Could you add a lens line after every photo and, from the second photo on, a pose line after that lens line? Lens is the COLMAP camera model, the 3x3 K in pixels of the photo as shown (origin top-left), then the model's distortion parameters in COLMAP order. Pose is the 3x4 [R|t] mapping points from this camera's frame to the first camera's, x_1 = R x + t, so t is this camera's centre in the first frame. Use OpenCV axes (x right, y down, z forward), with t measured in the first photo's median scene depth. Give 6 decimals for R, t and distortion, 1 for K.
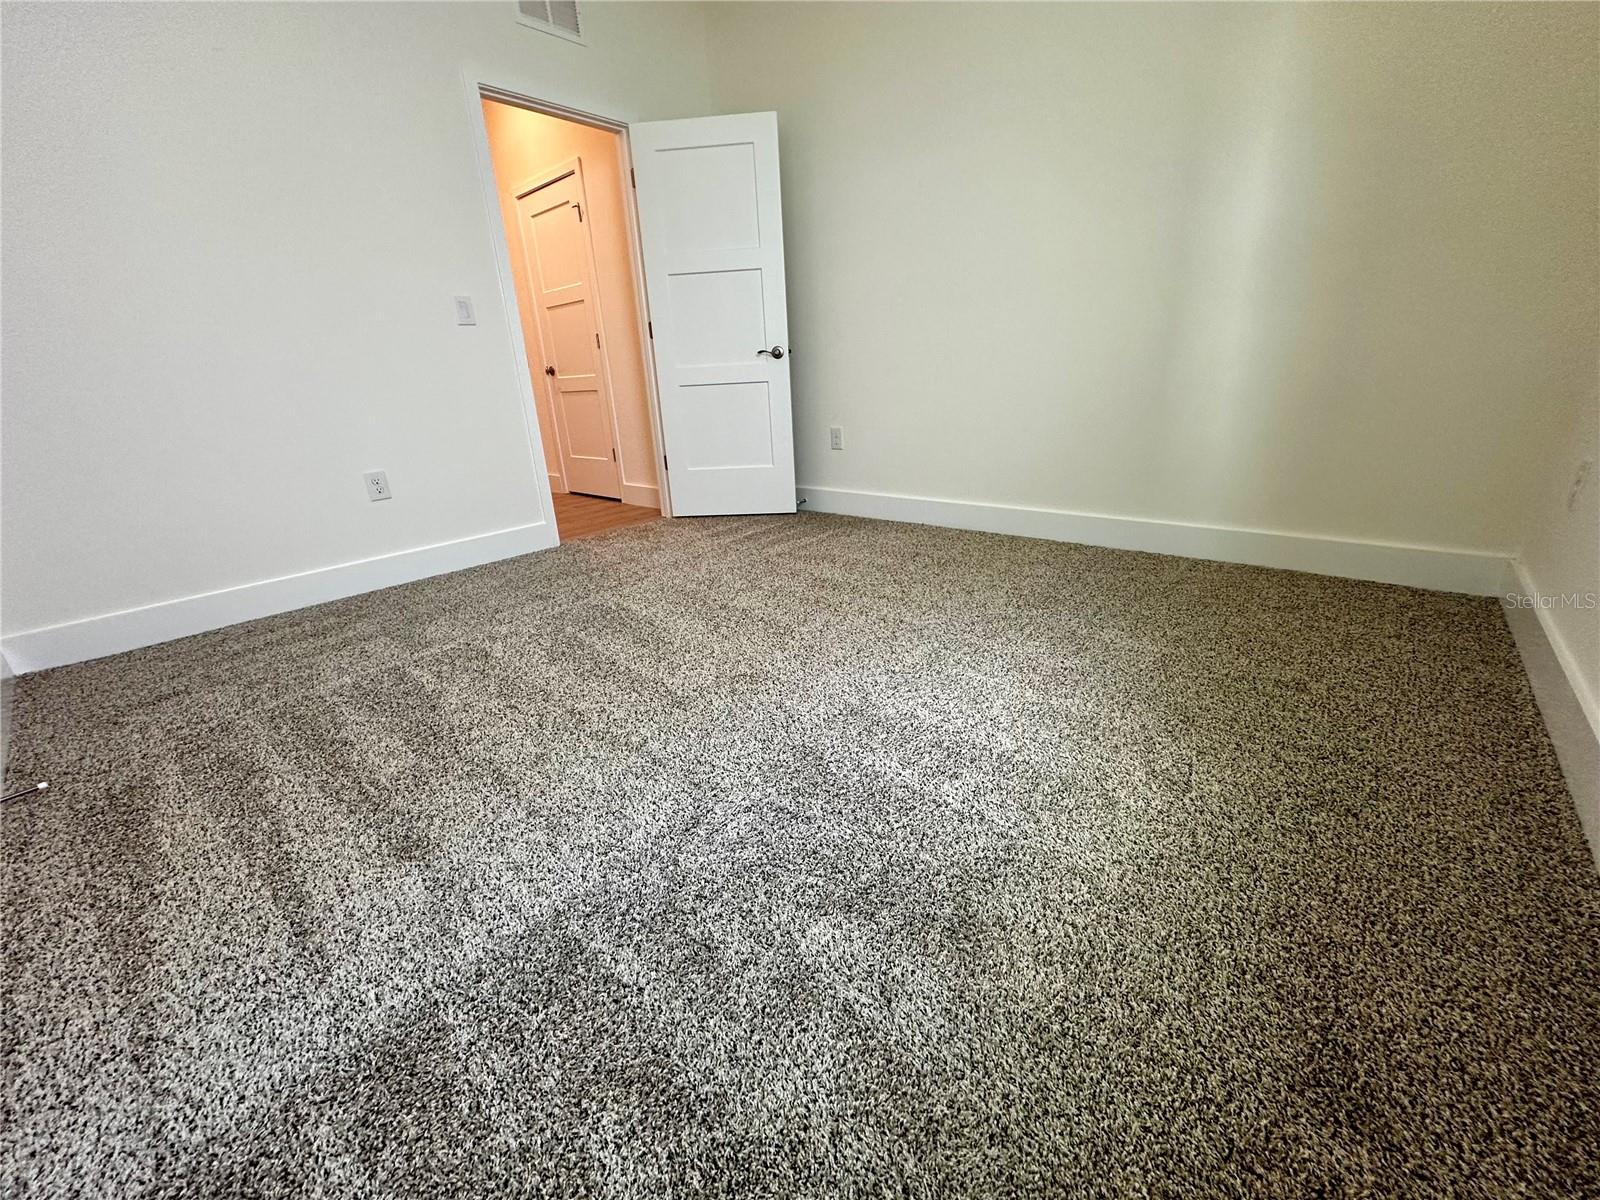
lens RADIAL K [[632.9, 0, 800.0], [0, 632.9, 600.0], [0, 0, 1]] dist [0.000250, 0.000149]
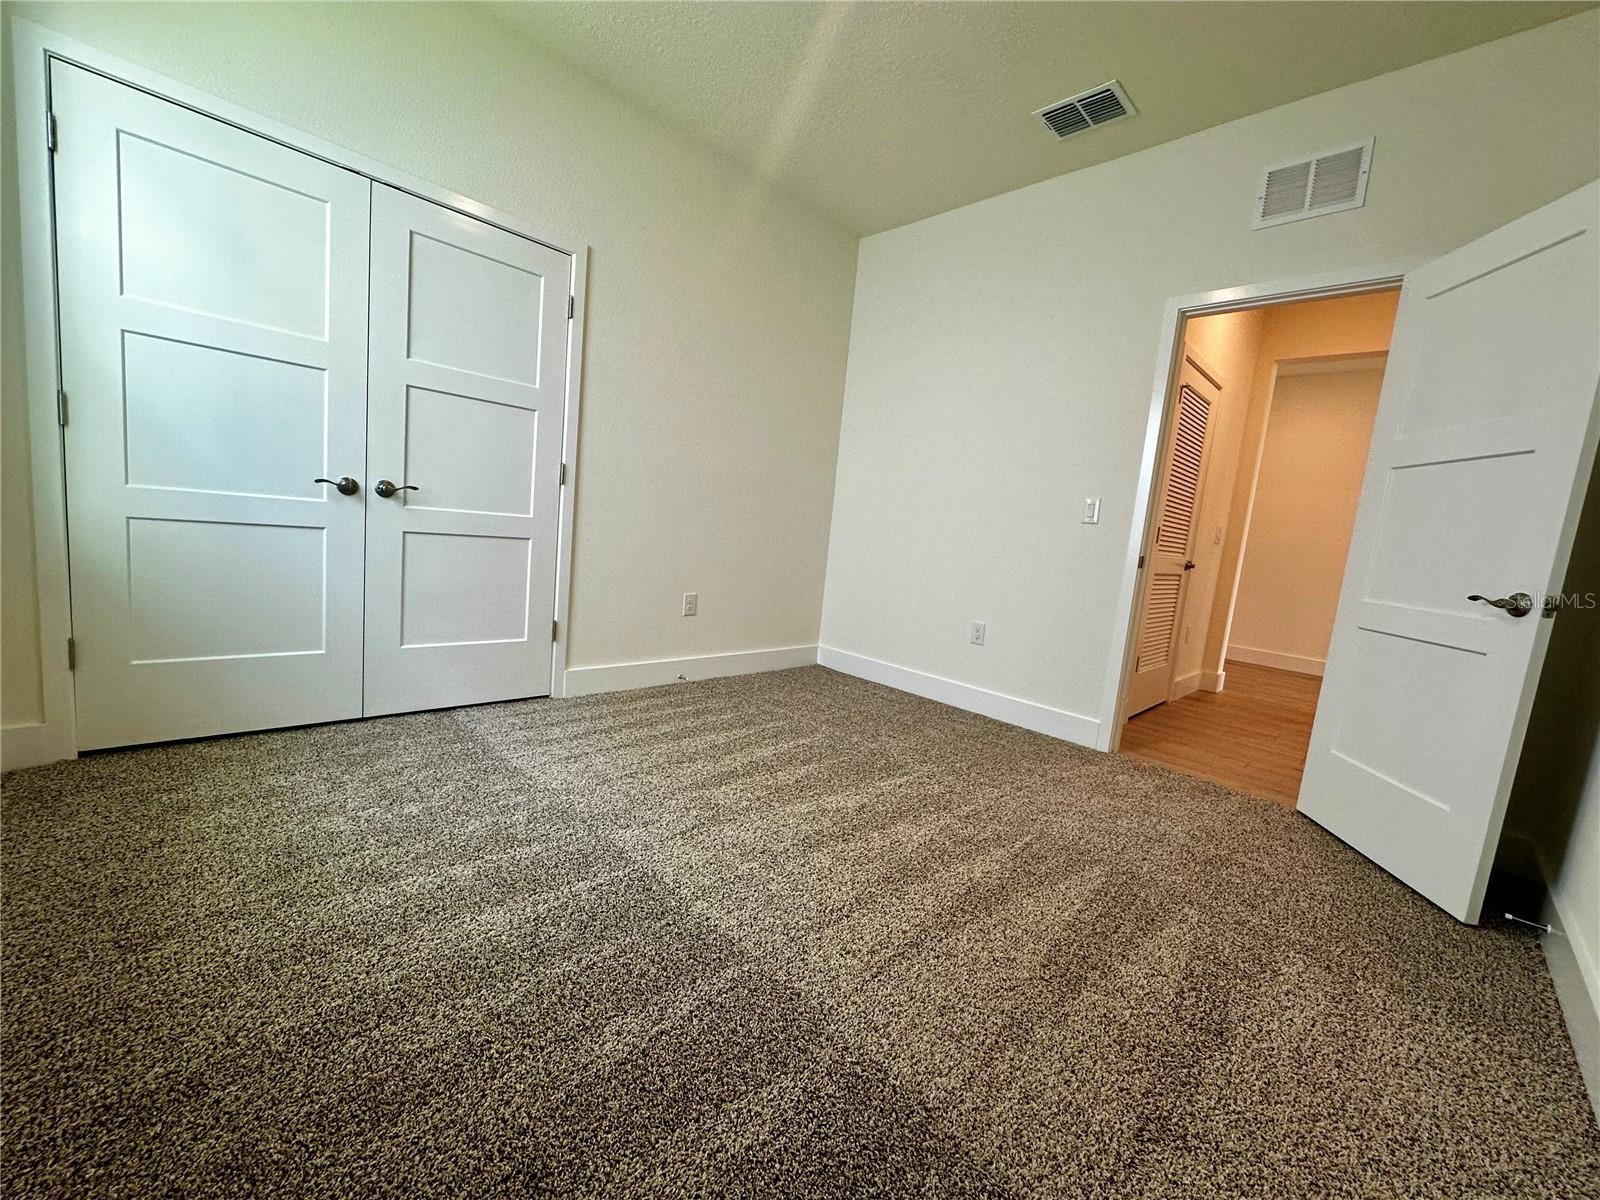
lens RADIAL K [[632.9, 0, 800.0], [0, 632.9, 600.0], [0, 0, 1]] dist [0.000250, 0.000149]
pose [[-0.070207, 0.164956, -0.983799, 0.625584], [-0.419369, 0.889963, 0.179149, -0.322132], [0.905097, 0.425153, 0.006696, 0.637125]]
